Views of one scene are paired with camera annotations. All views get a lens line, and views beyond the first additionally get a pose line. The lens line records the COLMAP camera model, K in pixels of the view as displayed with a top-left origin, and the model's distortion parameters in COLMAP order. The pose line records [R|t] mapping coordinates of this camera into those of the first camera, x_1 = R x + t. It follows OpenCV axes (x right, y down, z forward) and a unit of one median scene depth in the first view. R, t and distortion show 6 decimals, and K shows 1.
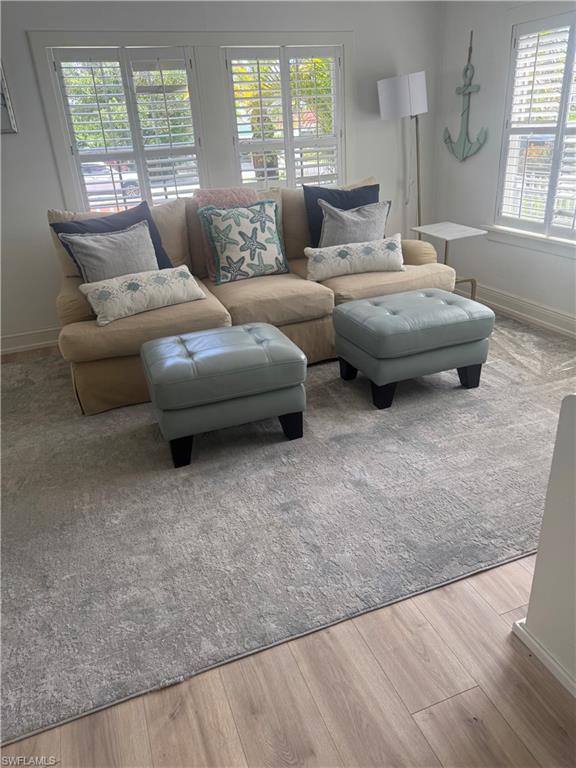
lens RADIAL K [[550.7, 0, 289.3], [0, 550.7, 383.4], [0, 0, 1]] dist [0.059612, -0.070424]
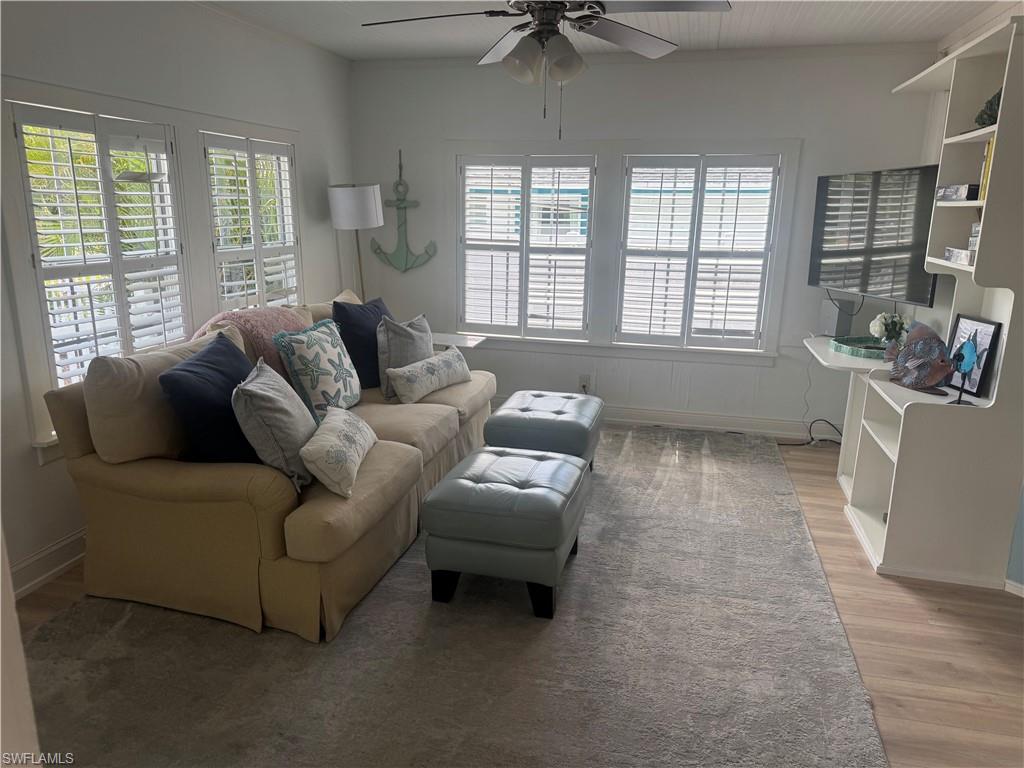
lens RADIAL K [[734.3, 0, 506.1], [0, 734.3, 391.6], [0, 0, 1]] dist [0.059612, -0.070424]
pose [[0.577645, -0.137927, 0.804551, -0.771114], [0.297380, 0.953446, -0.050058, -0.099890], [-0.760191, 0.268173, 0.591770, 0.194388]]
